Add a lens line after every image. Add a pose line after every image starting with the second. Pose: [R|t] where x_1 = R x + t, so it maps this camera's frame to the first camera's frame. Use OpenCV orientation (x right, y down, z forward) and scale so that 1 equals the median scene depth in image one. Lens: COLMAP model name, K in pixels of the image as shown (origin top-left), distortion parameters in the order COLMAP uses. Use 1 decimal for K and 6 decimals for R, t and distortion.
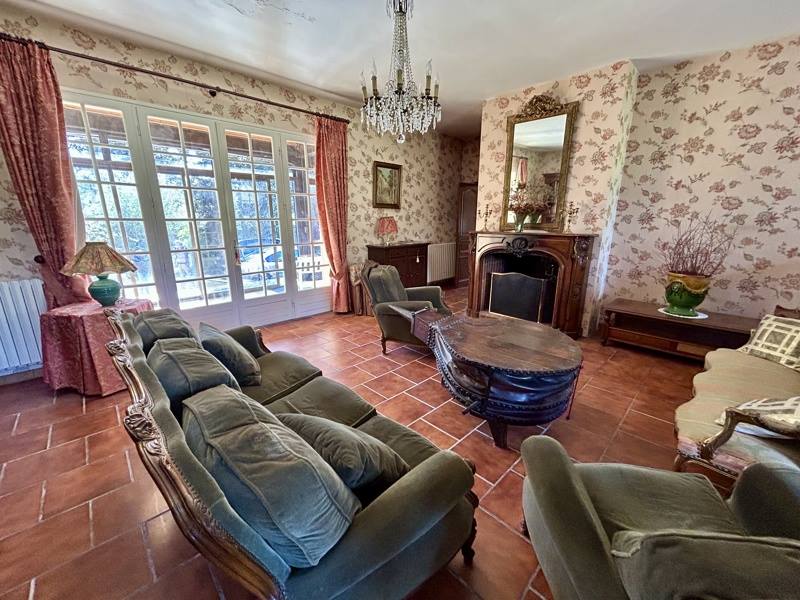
lens RADIAL K [[322.1, 0, 400.5], [0, 322.1, 298.6], [0, 0, 1]] dist [0.001443, 0.000253]
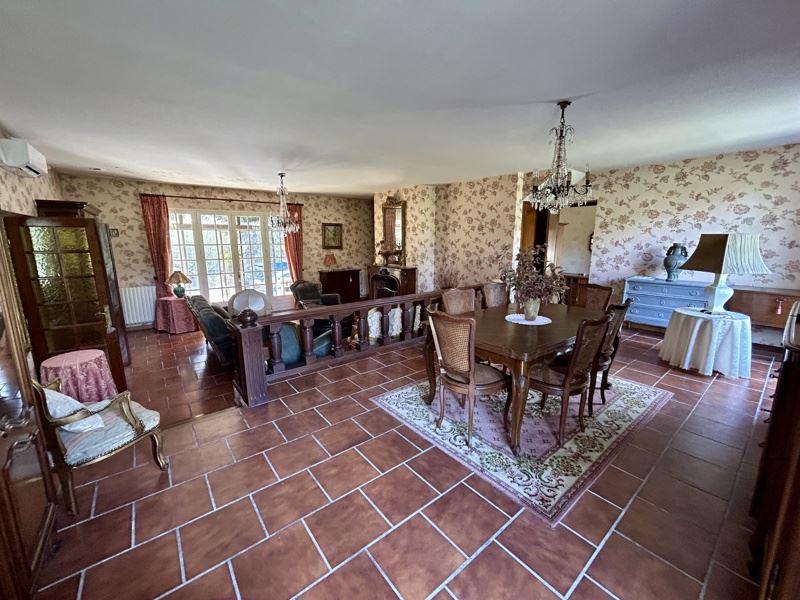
lens RADIAL K [[322.1, 0, 400.1], [0, 322.1, 299.8], [0, 0, 1]] dist [0.001443, 0.000253]
pose [[0.994375, 0.018739, -0.104250, 0.730169], [-0.024724, 0.998101, -0.056412, 0.101910], [0.102995, 0.058672, 0.992950, -0.911786]]
